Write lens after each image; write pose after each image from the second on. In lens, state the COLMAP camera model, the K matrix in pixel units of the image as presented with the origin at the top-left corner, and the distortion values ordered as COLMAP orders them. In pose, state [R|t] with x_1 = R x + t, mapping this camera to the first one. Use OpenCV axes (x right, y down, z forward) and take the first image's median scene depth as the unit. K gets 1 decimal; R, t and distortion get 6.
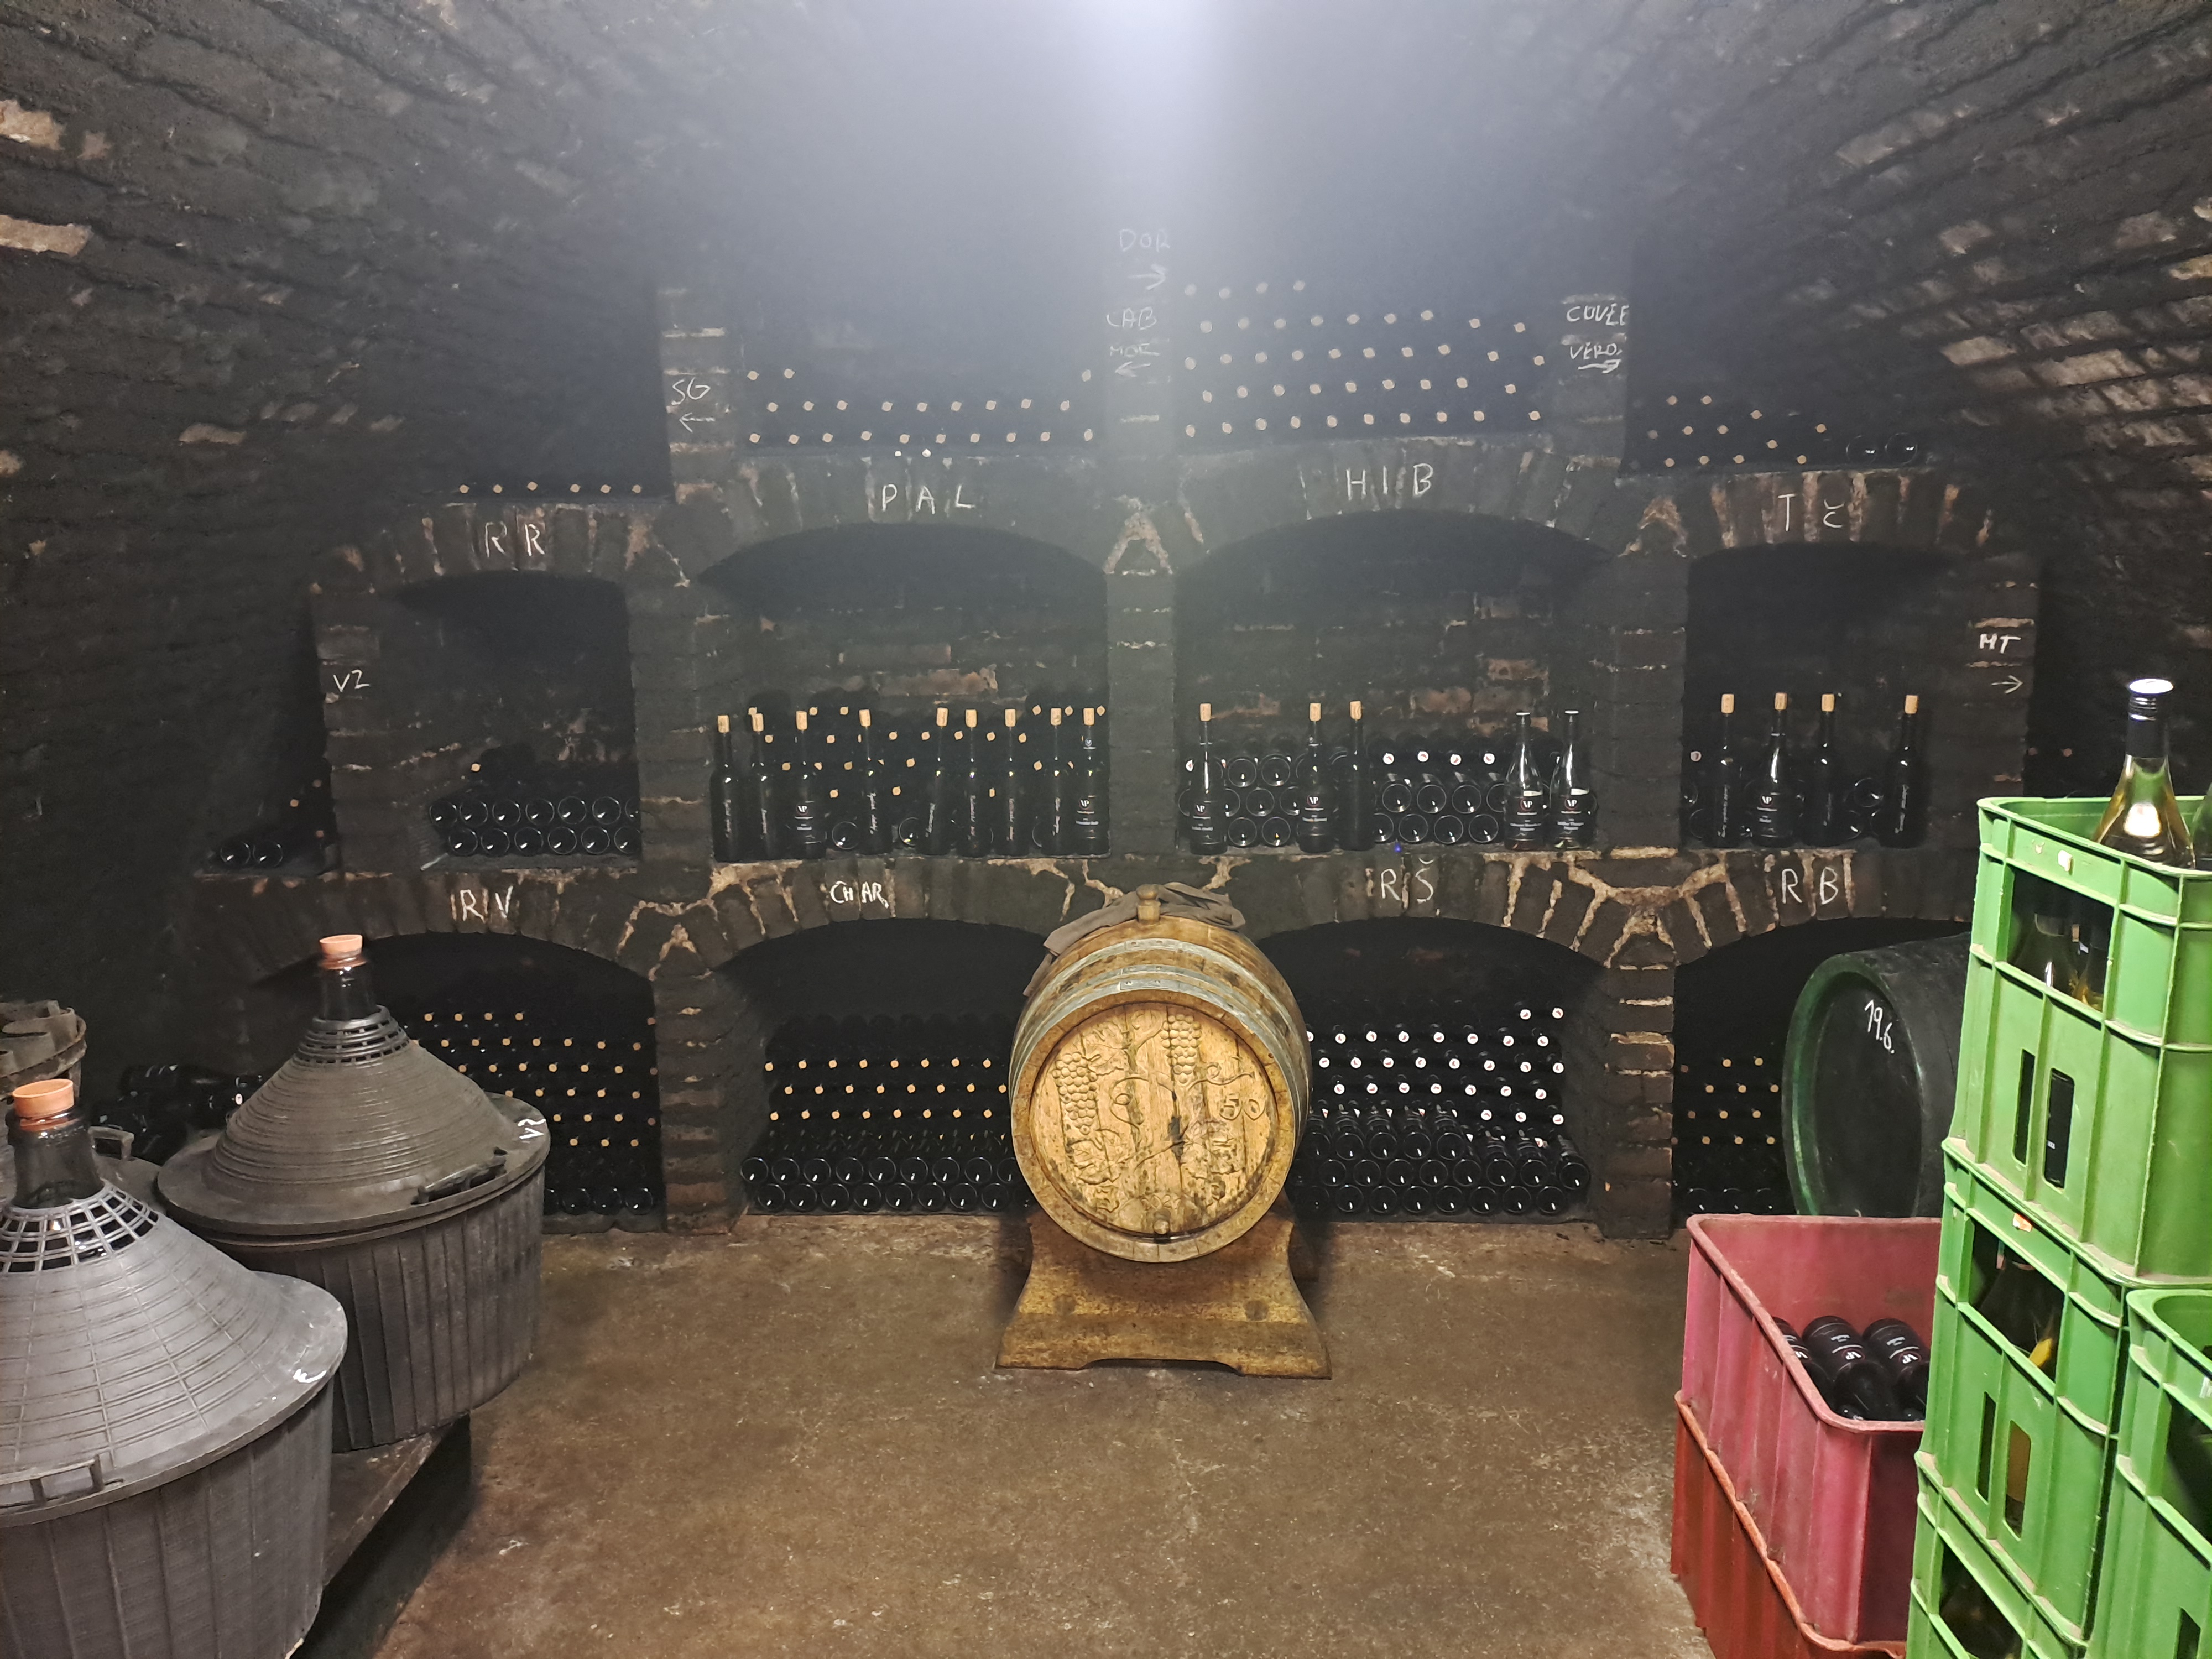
lens RADIAL K [[1550.6, 0, 1121.2], [0, 1550.6, 817.2], [0, 0, 1]] dist [0.041364, -0.046633]
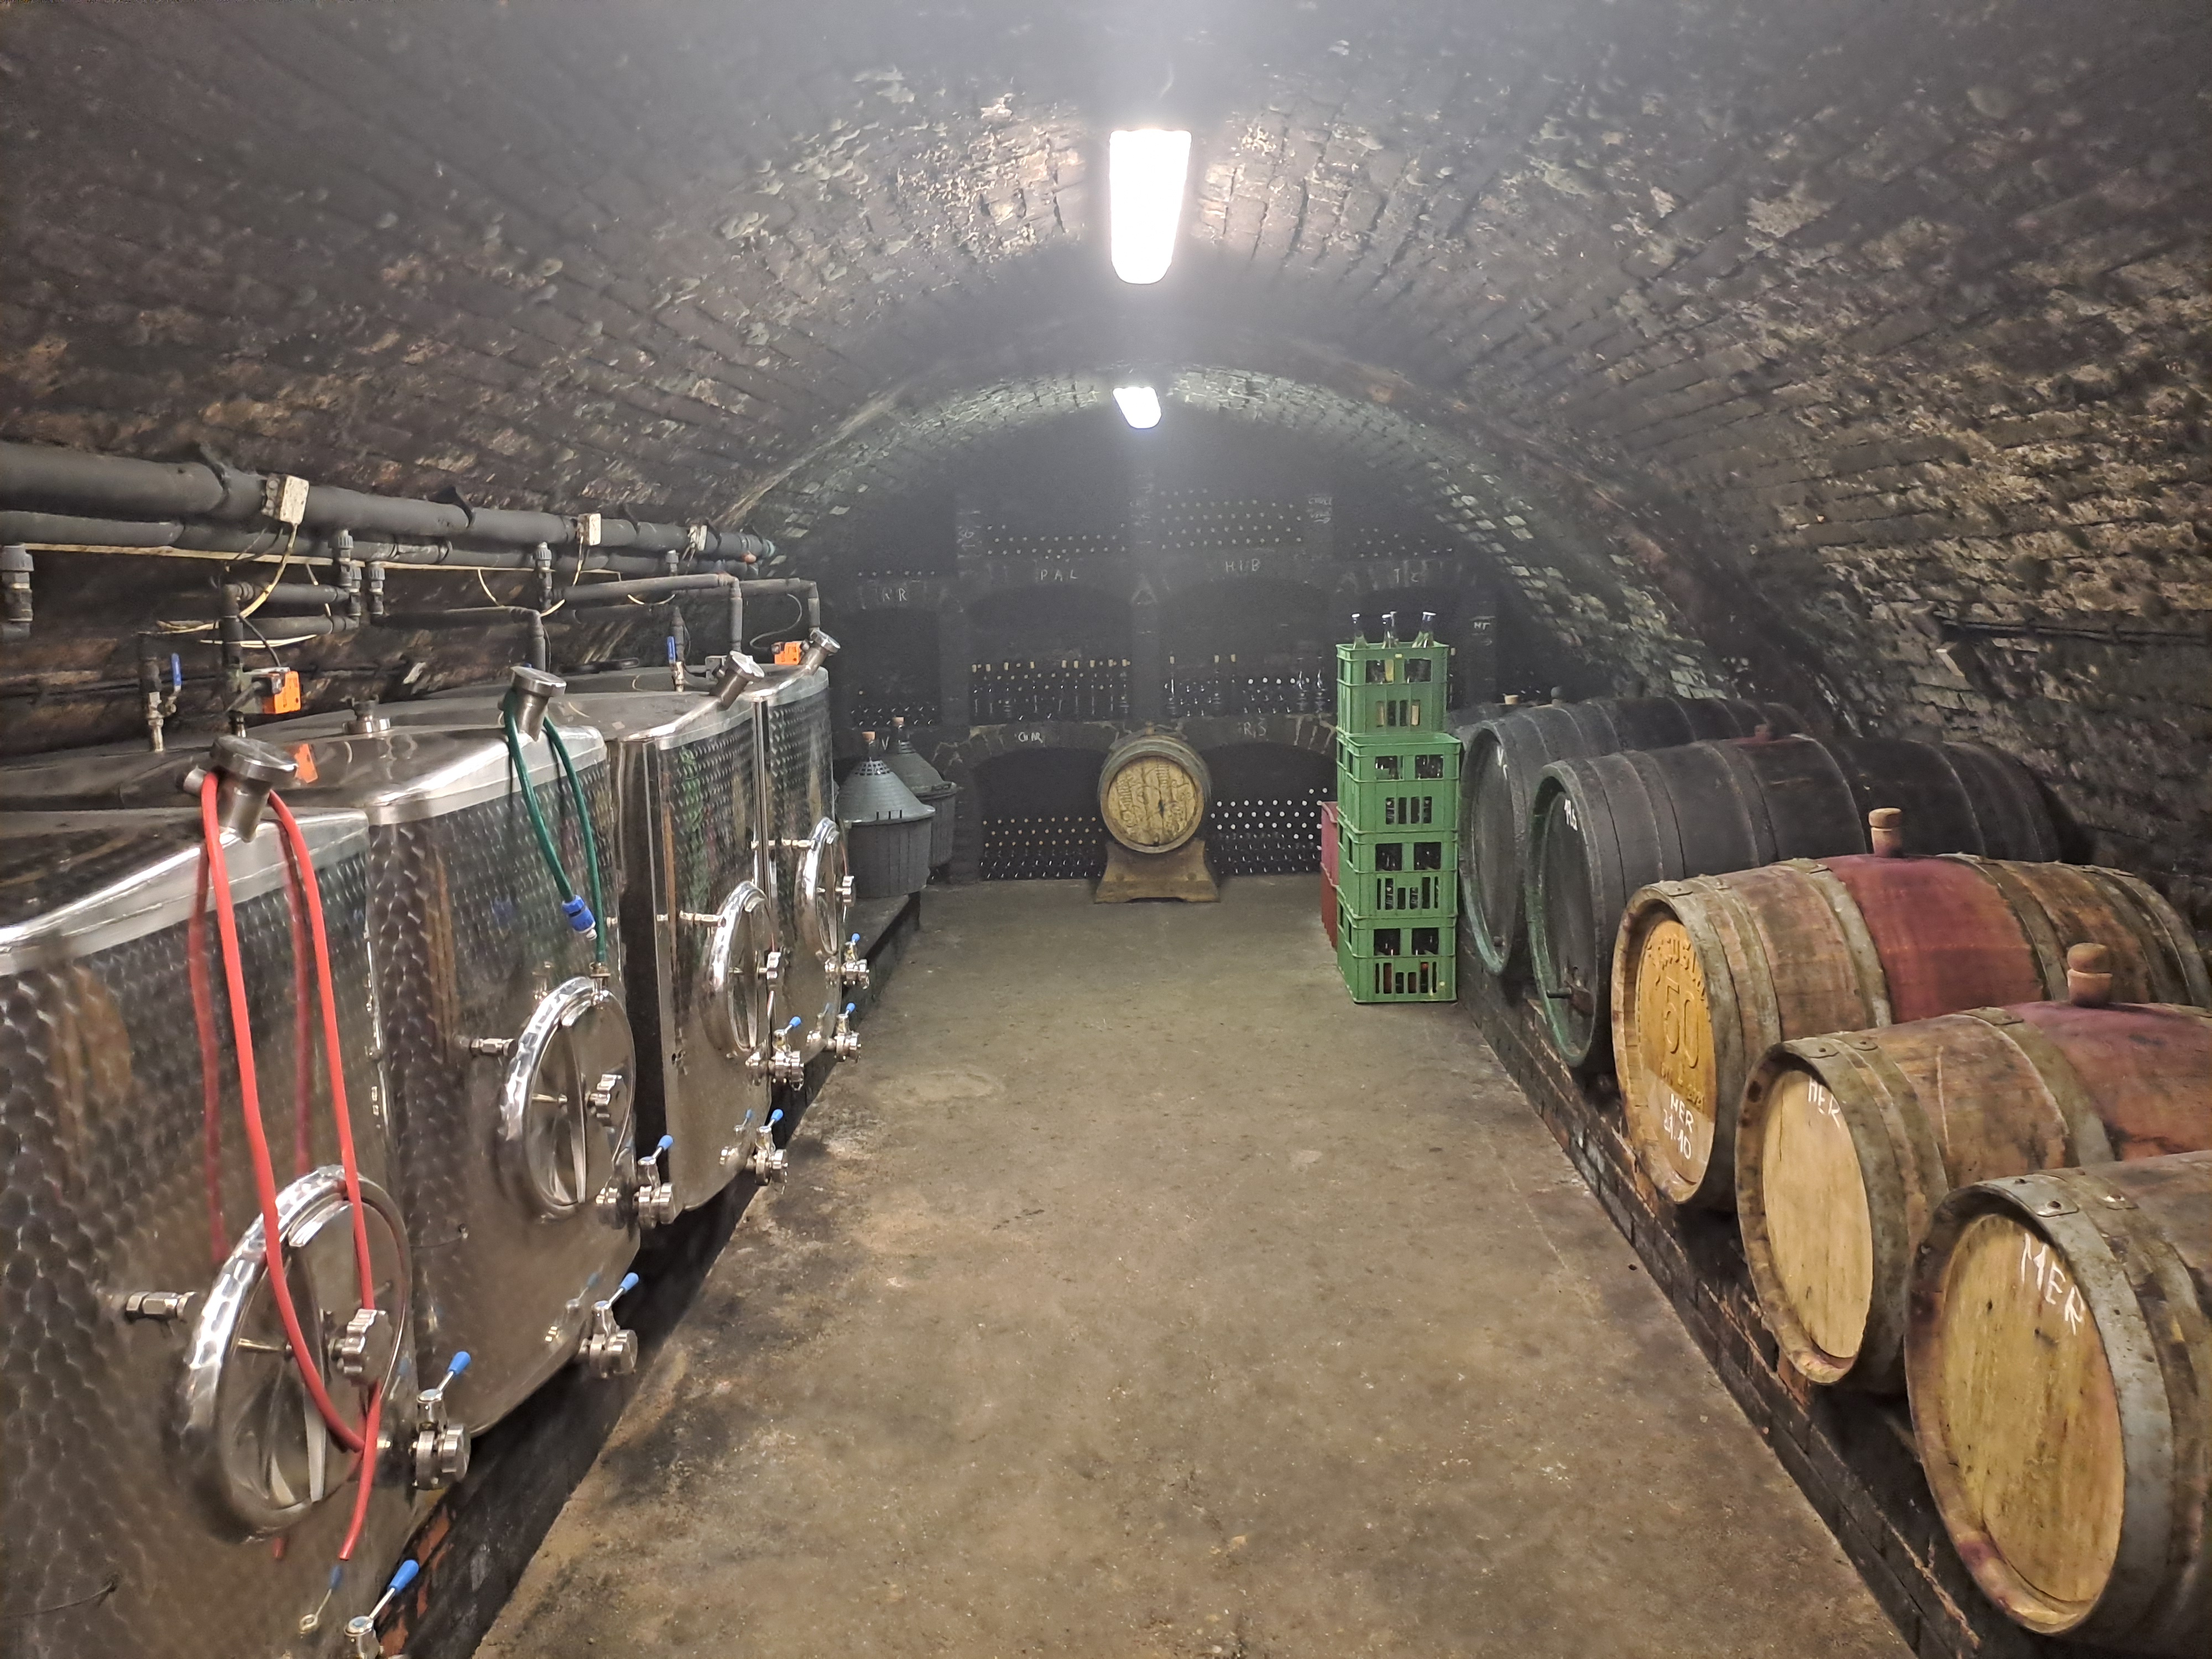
lens RADIAL K [[1550.6, 0, 1093.2], [0, 1550.6, 849.7], [0, 0, 1]] dist [0.041364, -0.046633]
pose [[0.999769, -0.012104, -0.017749, -0.032224], [0.011803, 0.999787, -0.016940, 0.290549], [0.017950, 0.016727, 0.999699, -1.549518]]
